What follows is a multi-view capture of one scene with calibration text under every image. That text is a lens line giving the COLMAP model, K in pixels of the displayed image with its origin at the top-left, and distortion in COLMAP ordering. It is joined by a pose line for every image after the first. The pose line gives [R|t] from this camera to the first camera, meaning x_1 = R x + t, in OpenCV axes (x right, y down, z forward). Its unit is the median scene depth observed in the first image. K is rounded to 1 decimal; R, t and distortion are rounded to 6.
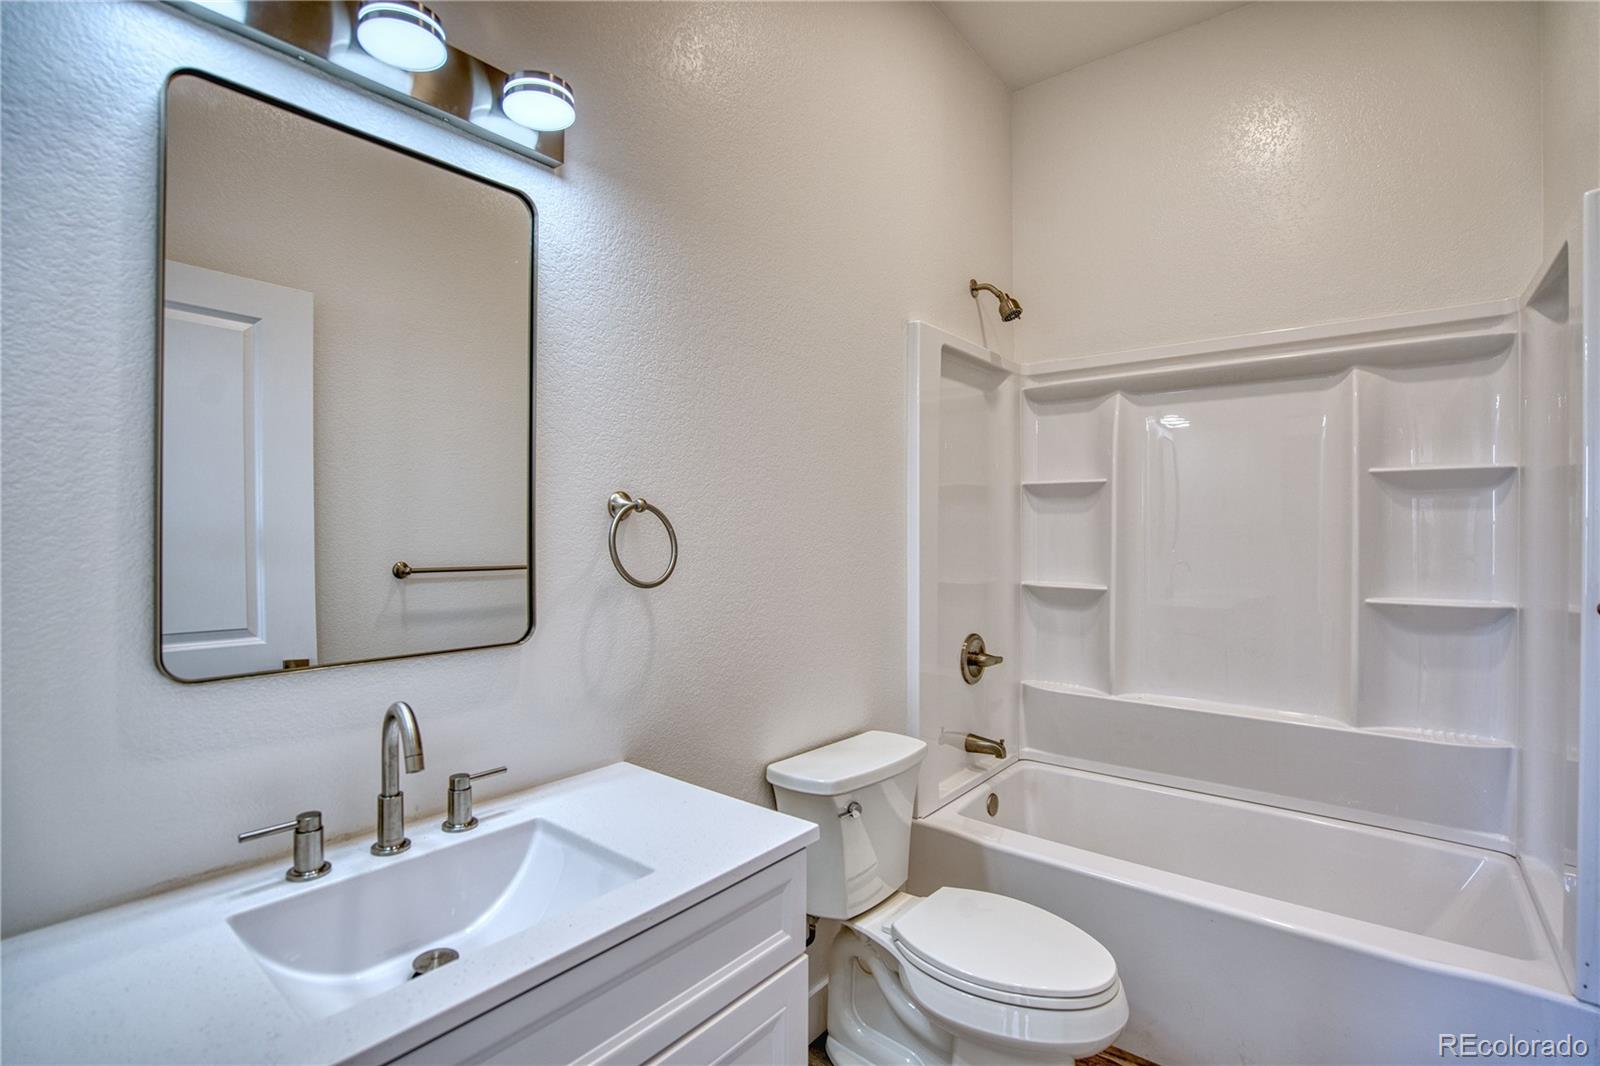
lens RADIAL K [[729.8, 0, 800.2], [0, 729.8, 535.8], [0, 0, 1]] dist [-0.045864, 0.010670]
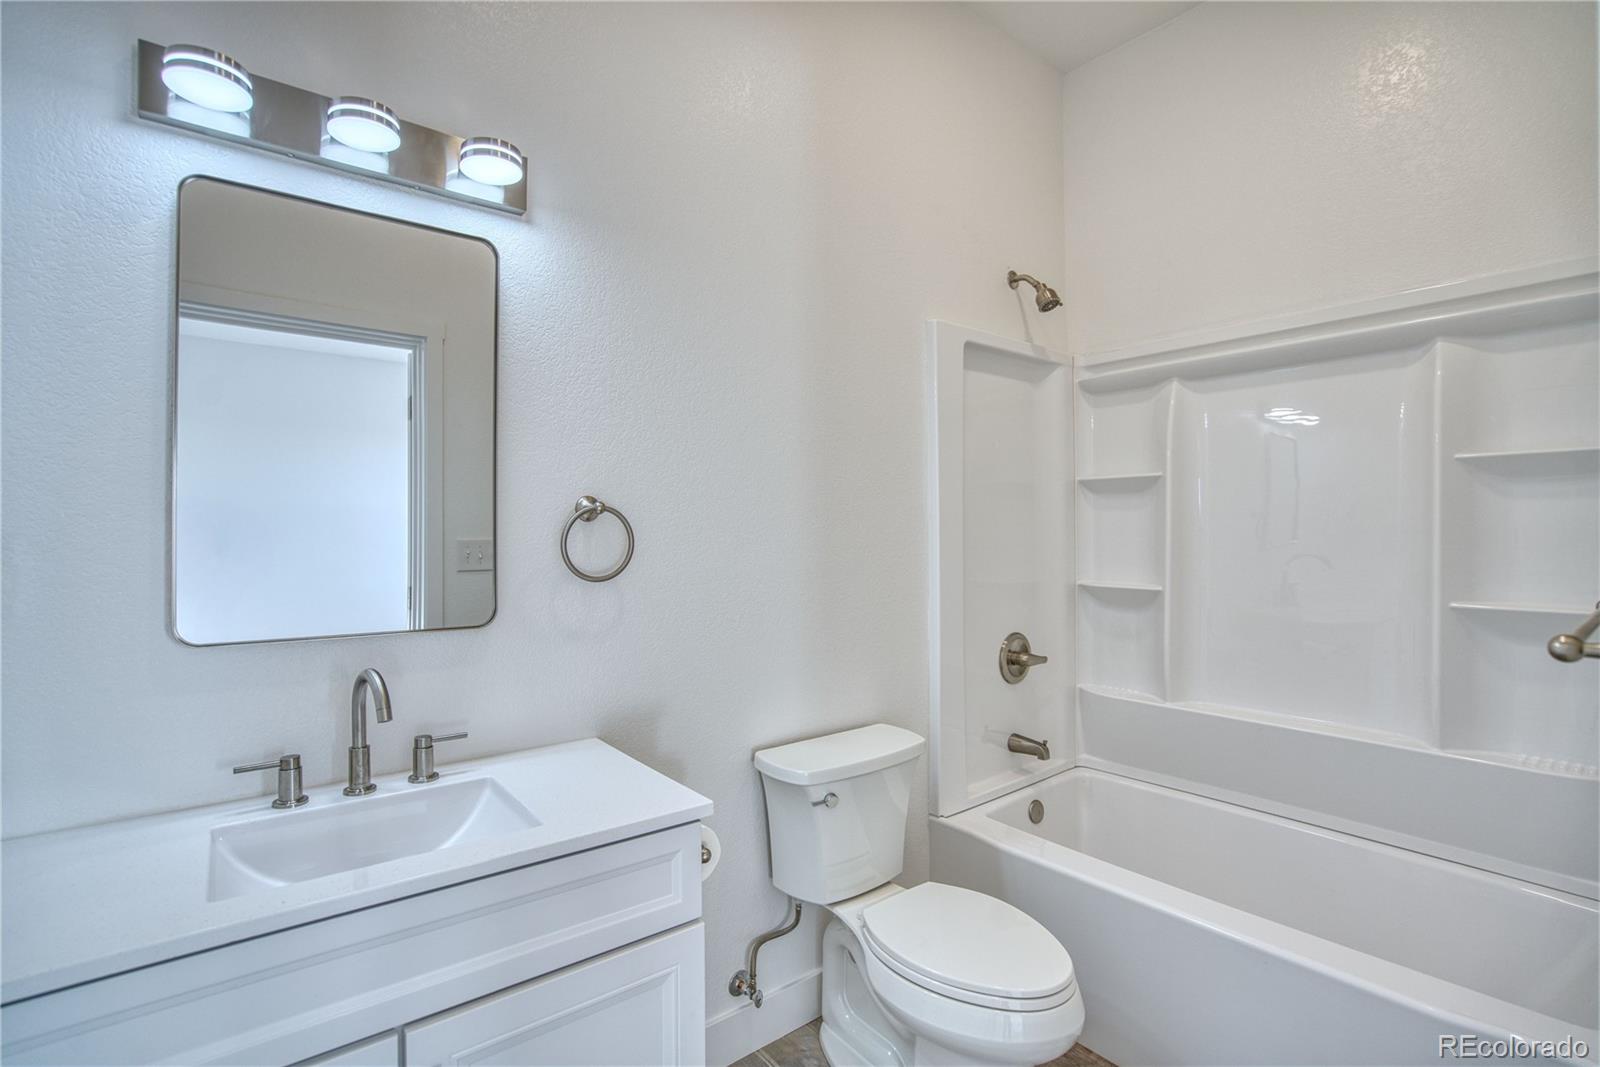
lens RADIAL K [[729.8, 0, 799.4], [0, 729.8, 525.7], [0, 0, 1]] dist [-0.045864, 0.010670]
pose [[0.977360, -0.006595, -0.211481, 0.211055], [0.004002, 0.999912, -0.012684, 0.001868], [0.211546, 0.011551, 0.977300, -0.019302]]
